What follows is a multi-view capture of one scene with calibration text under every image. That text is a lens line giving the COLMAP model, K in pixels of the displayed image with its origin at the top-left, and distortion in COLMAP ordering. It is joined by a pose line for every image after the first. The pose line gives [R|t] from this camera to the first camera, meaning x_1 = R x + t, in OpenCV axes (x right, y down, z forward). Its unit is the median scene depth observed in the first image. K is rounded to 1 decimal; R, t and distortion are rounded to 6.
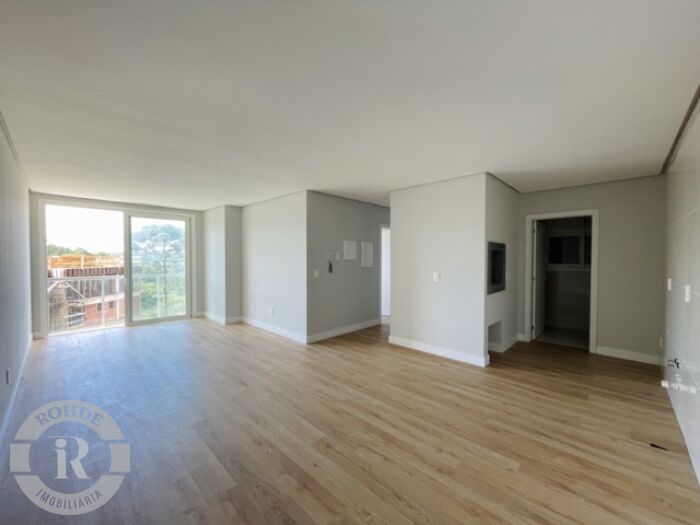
lens RADIAL K [[282.3, 0, 350.0], [0, 282.3, 262.5], [0, 0, 1]] dist [-0.001962, -0.000199]
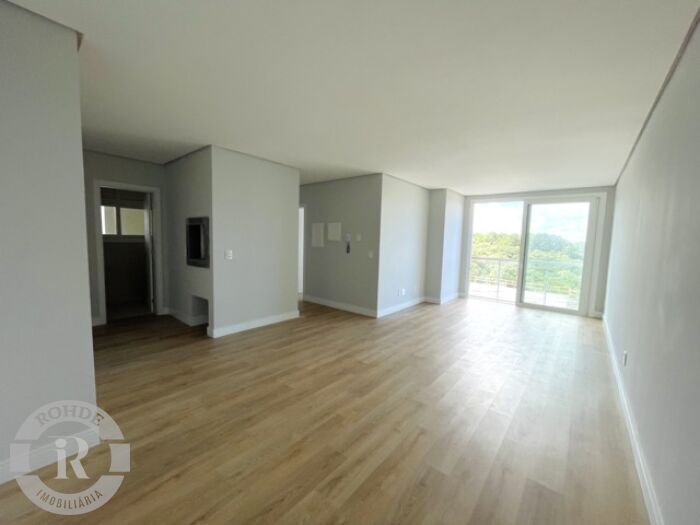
lens RADIAL K [[282.3, 0, 350.0], [0, 282.3, 262.5], [0, 0, 1]] dist [-0.001962, -0.000199]
pose [[0.064409, 0.085529, -0.994252, 0.253155], [-0.044310, 0.995583, 0.082773, -0.004211], [0.996939, 0.038724, 0.067915, 0.257054]]
